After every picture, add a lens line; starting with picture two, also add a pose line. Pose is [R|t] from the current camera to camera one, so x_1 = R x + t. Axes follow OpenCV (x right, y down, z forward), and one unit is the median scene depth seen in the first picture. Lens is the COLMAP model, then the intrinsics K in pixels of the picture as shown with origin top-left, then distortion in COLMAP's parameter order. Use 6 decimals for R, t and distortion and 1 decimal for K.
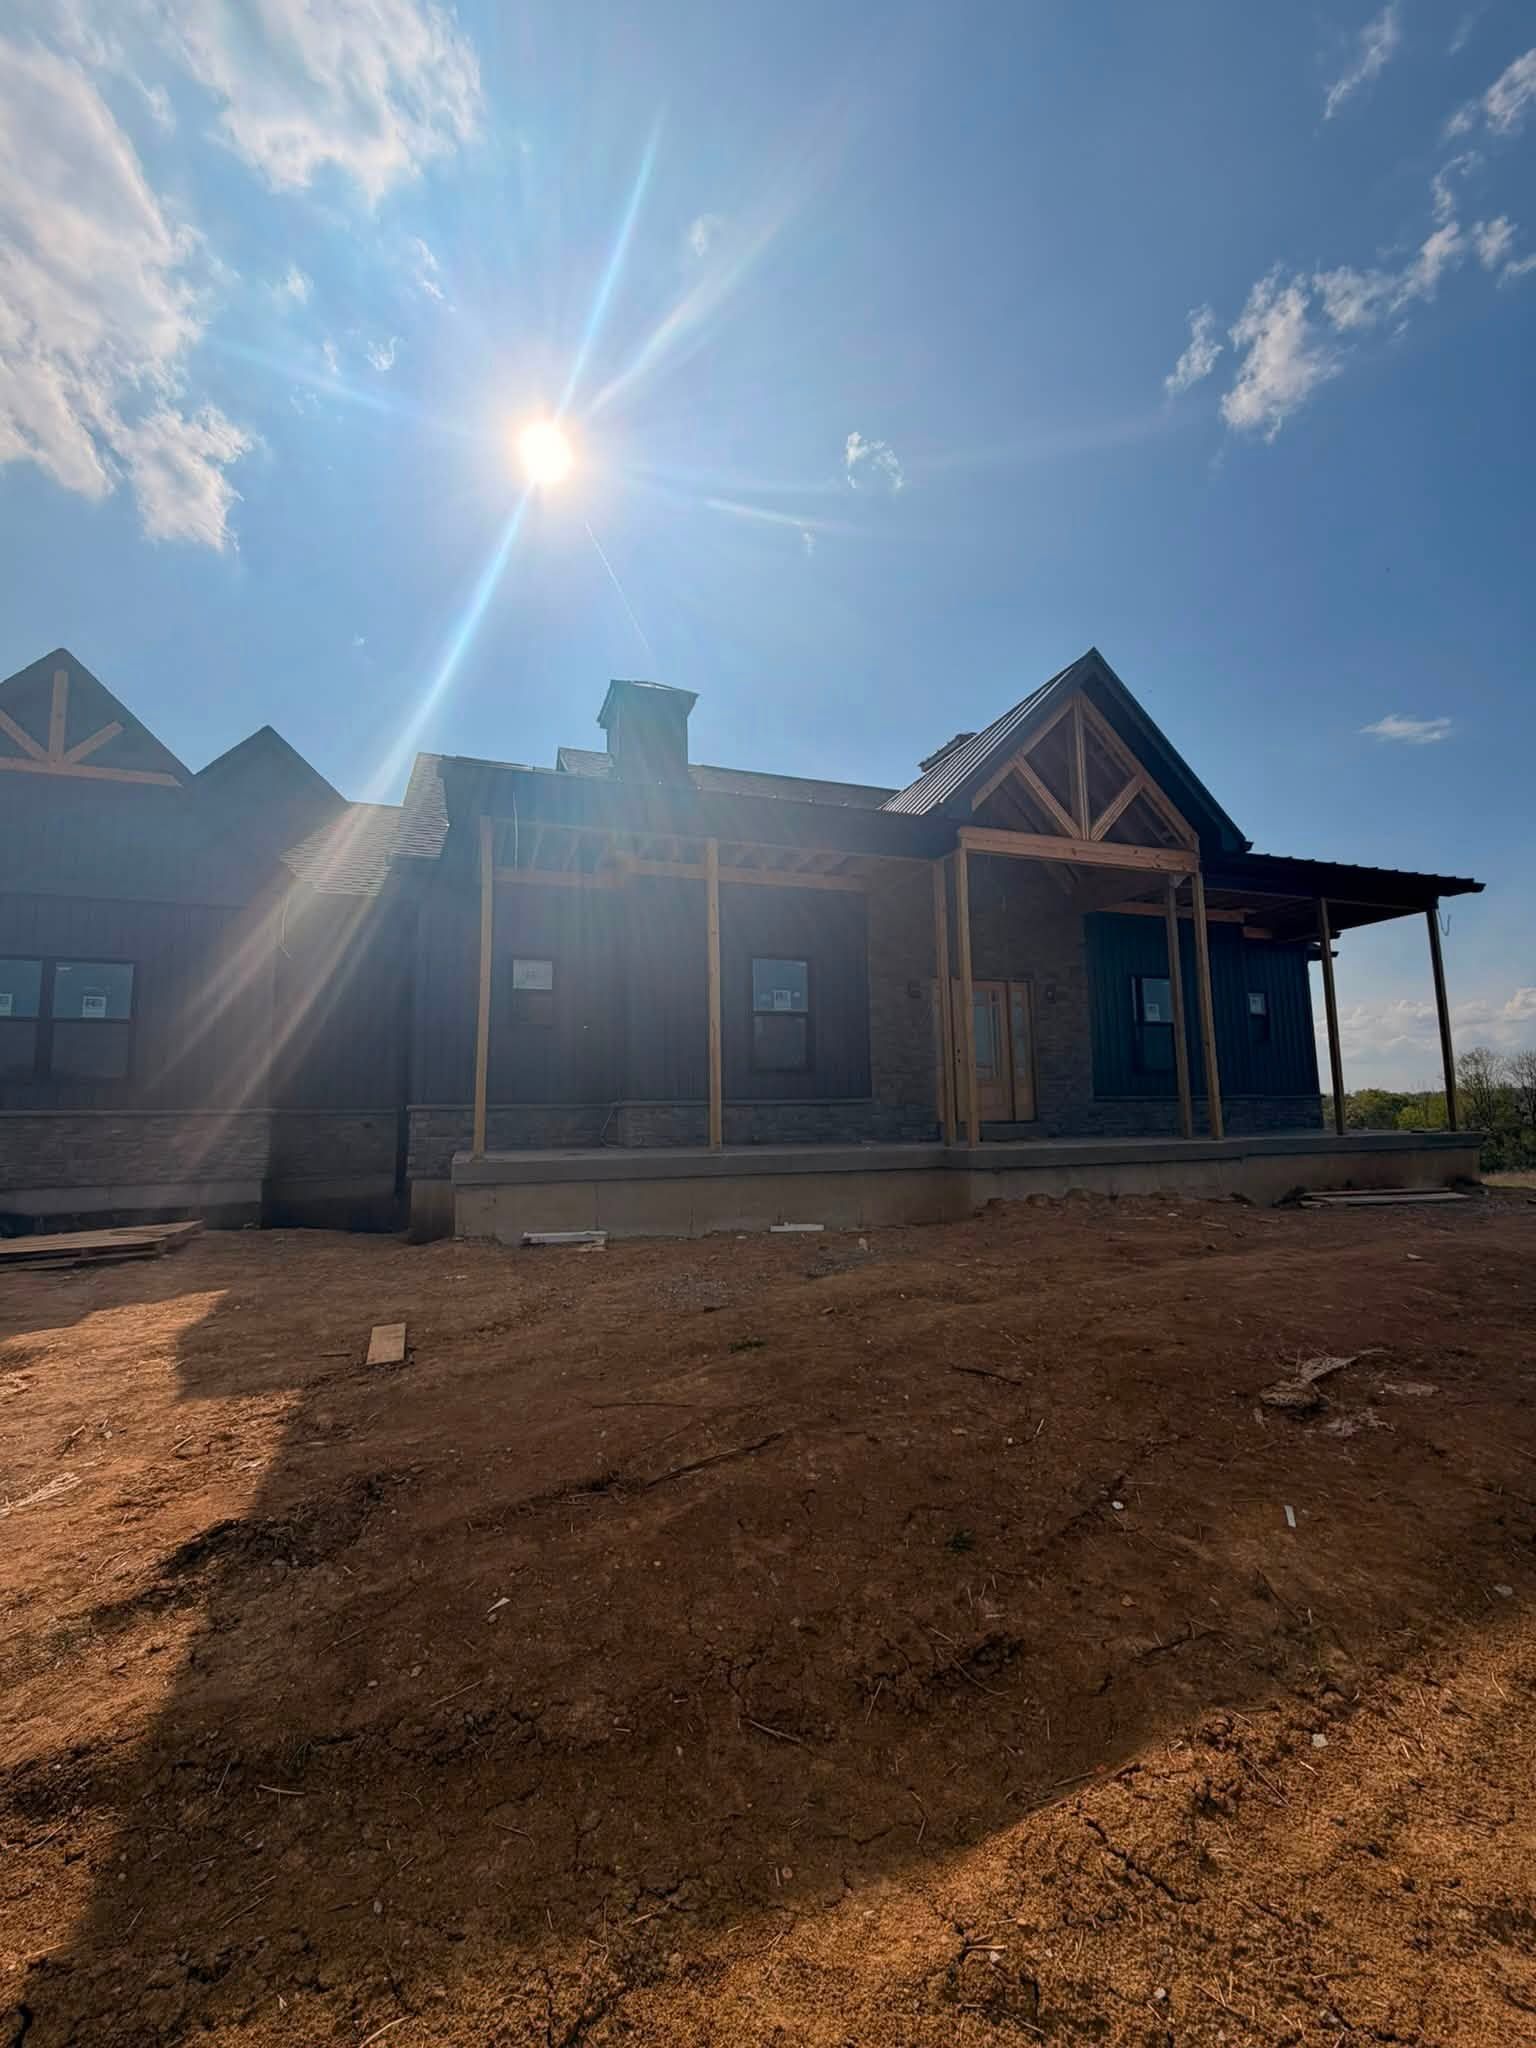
lens RADIAL K [[822.8, 0, 765.8], [0, 822.8, 1037.4], [0, 0, 1]] dist [0.003950, -0.001005]
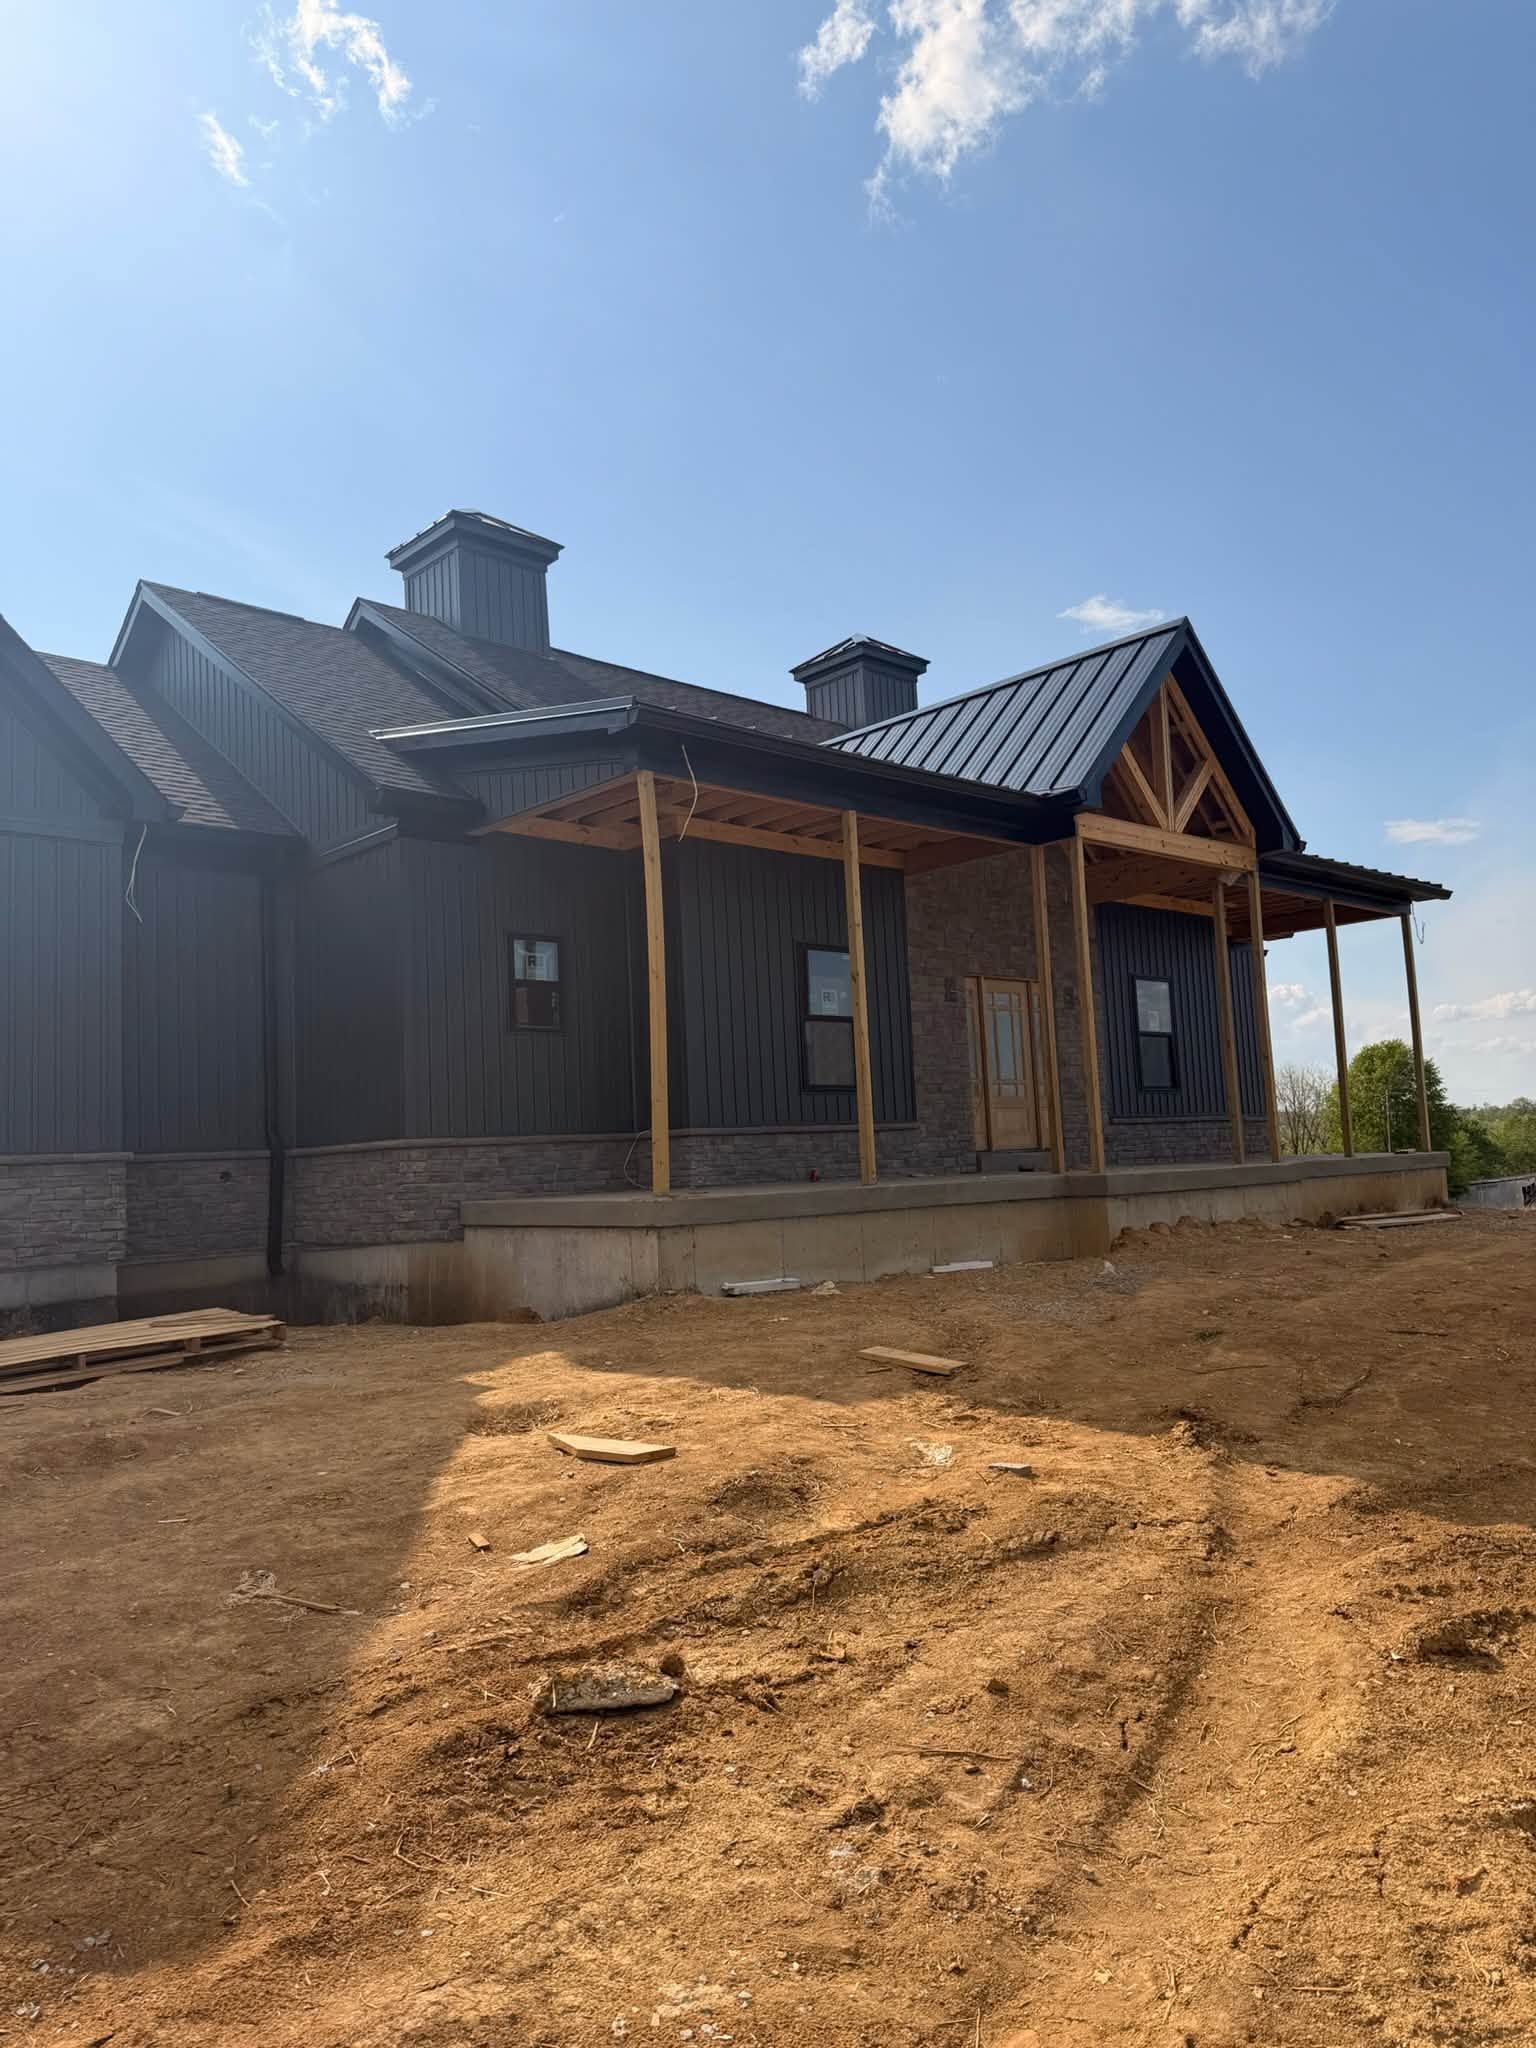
lens RADIAL K [[1430.6, 0, 773.3], [0, 1430.6, 1012.8], [0, 0, 1]] dist [0.045589, -0.003814]
pose [[0.916768, 0.016520, 0.399078, -0.621496], [-0.009084, 0.999748, -0.020518, -0.003959], [-0.399316, 0.015185, 0.916688, -0.260583]]
